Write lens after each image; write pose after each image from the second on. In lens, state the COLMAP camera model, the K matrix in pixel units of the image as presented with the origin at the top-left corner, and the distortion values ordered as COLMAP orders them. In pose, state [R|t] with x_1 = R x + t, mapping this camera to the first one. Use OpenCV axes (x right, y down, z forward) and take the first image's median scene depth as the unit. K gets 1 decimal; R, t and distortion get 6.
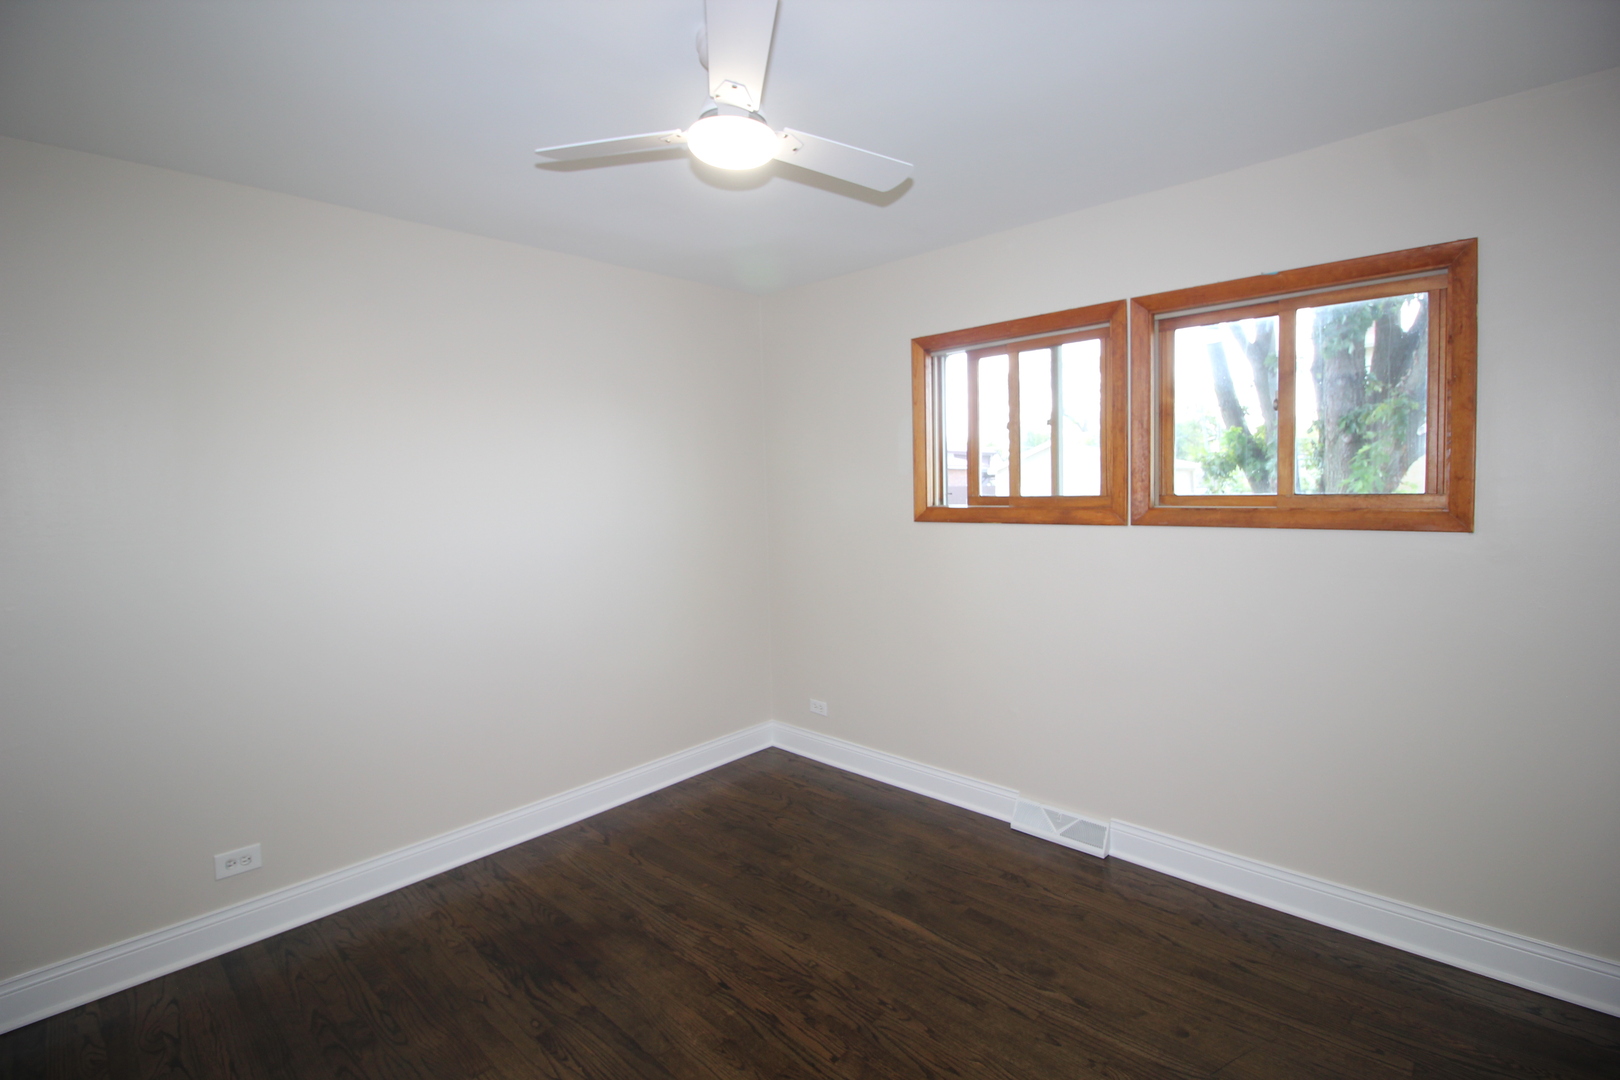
lens RADIAL K [[699.2, 0, 809.6], [0, 699.2, 514.9], [0, 0, 1]] dist [-0.015573, 0.000745]
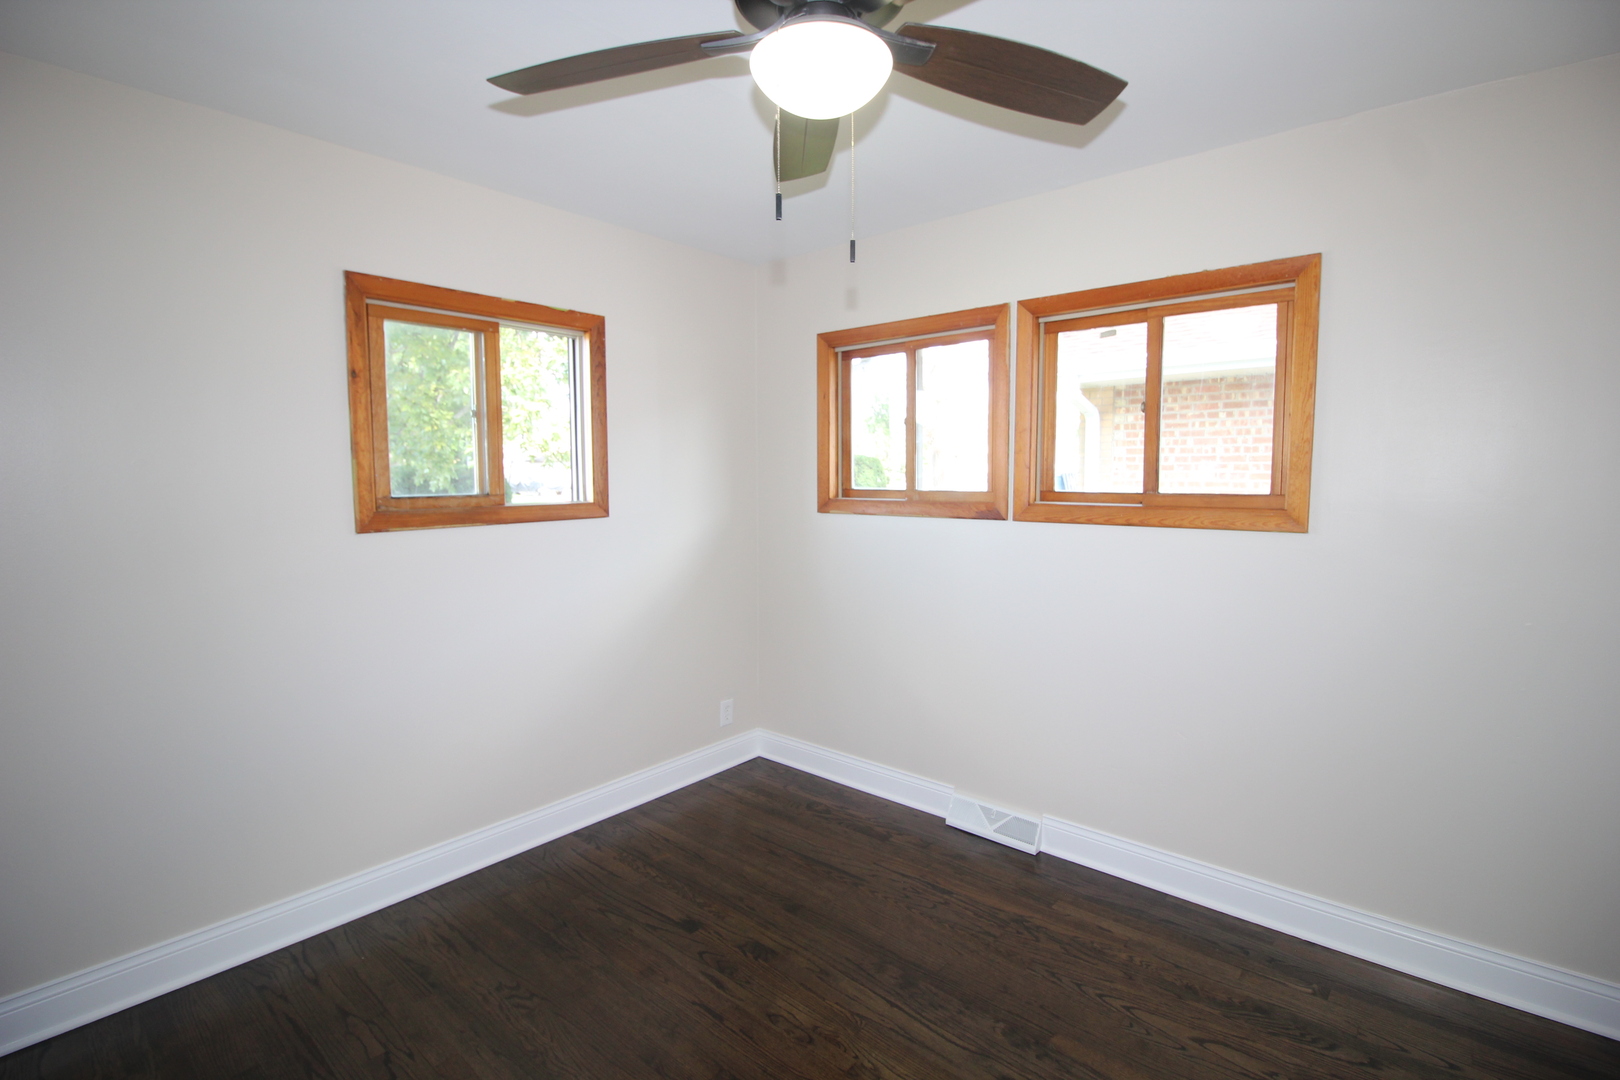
lens RADIAL K [[759.7, 0, 818.7], [0, 759.7, 531.4], [0, 0, 1]] dist [-0.008948, -0.003303]
pose [[0.999641, 0.017694, 0.020138, 0.104761], [-0.018298, 0.999376, 0.030223, 0.001838], [-0.019591, -0.030580, 0.999340, -0.094516]]
